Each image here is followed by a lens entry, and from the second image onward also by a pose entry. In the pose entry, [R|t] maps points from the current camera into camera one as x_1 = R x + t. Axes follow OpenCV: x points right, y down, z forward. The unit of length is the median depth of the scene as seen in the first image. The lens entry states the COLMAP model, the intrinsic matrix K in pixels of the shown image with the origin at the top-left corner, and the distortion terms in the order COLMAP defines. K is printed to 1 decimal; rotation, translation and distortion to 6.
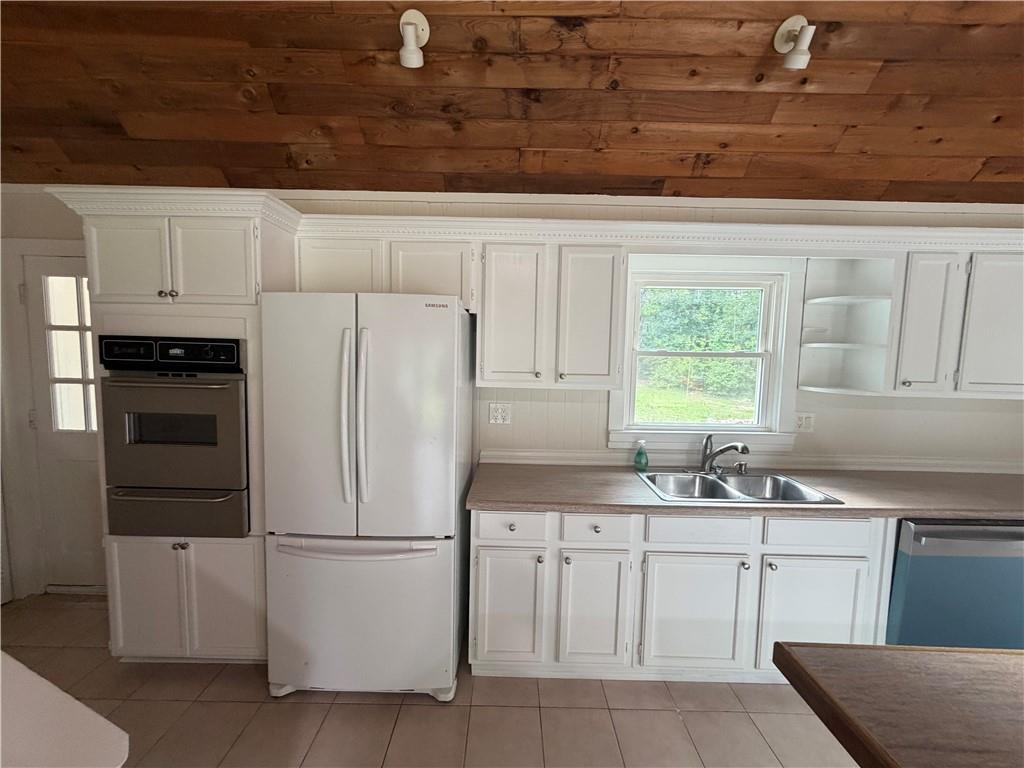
lens RADIAL K [[411.2, 0, 506.6], [0, 411.2, 385.3], [0, 0, 1]] dist [0.000028, 0.000075]
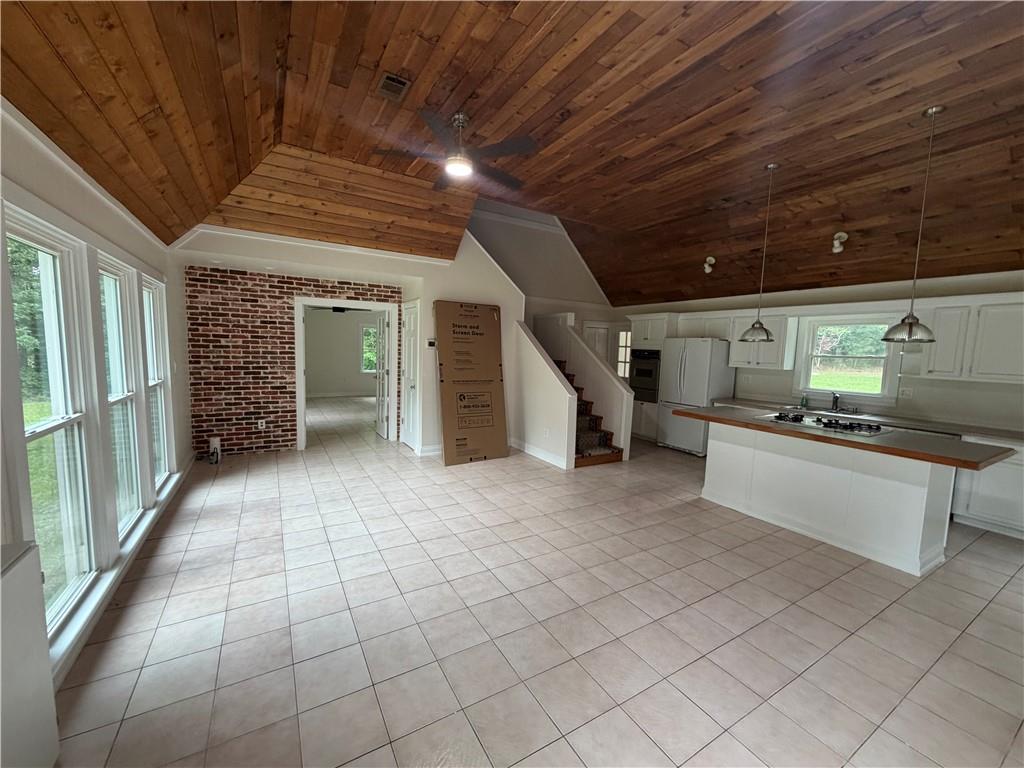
lens RADIAL K [[411.2, 0, 508.2], [0, 411.2, 385.0], [0, 0, 1]] dist [0.000028, 0.000075]
pose [[0.512995, 0.073765, -0.855216, 1.697544], [-0.087145, 0.995629, 0.033602, 0.180779], [0.853957, 0.057290, 0.517181, -1.911211]]
